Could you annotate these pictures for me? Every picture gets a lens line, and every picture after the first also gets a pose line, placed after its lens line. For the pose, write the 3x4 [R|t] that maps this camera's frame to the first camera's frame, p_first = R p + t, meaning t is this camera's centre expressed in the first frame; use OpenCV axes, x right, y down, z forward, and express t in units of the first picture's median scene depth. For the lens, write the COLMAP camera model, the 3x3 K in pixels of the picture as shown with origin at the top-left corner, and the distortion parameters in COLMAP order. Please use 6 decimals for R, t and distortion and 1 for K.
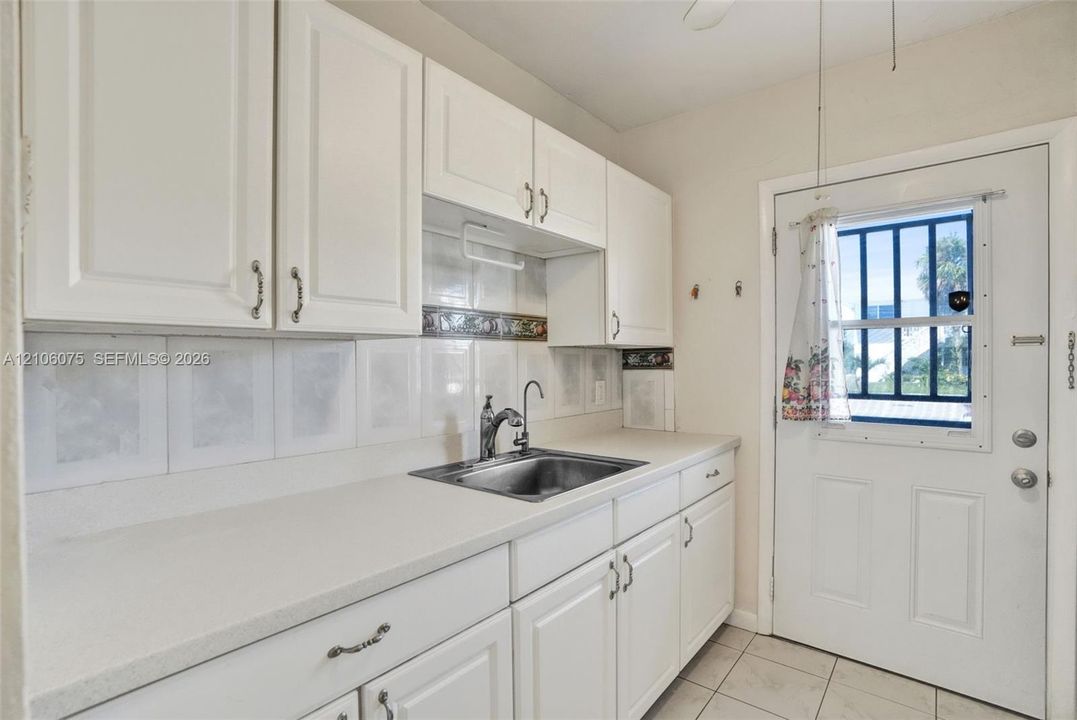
lens RADIAL K [[509.4, 0, 553.4], [0, 509.4, 358.7], [0, 0, 1]] dist [-0.069530, 0.034966]
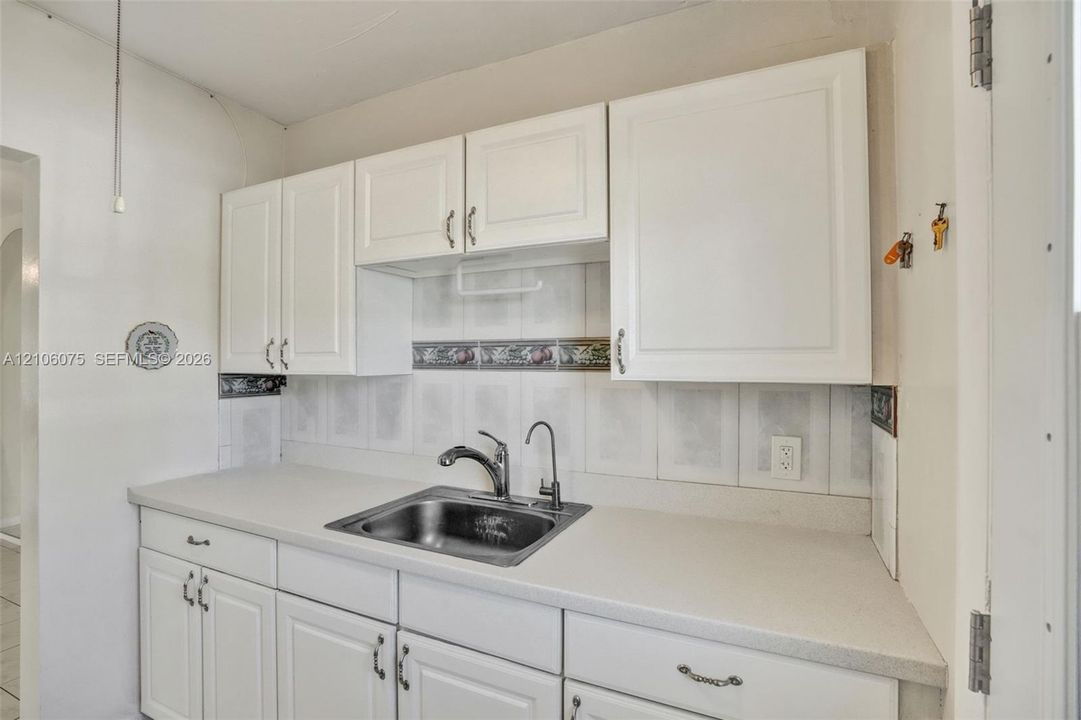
lens RADIAL K [[511.3, 0, 555.4], [0, 511.3, 358.7], [0, 0, 1]] dist [-0.069530, 0.034966]
pose [[0.227459, 0.002339, -0.973785, 0.744390], [0.000987, 0.999996, 0.002633, -0.059078], [0.973787, -0.001560, 0.227456, 0.792192]]
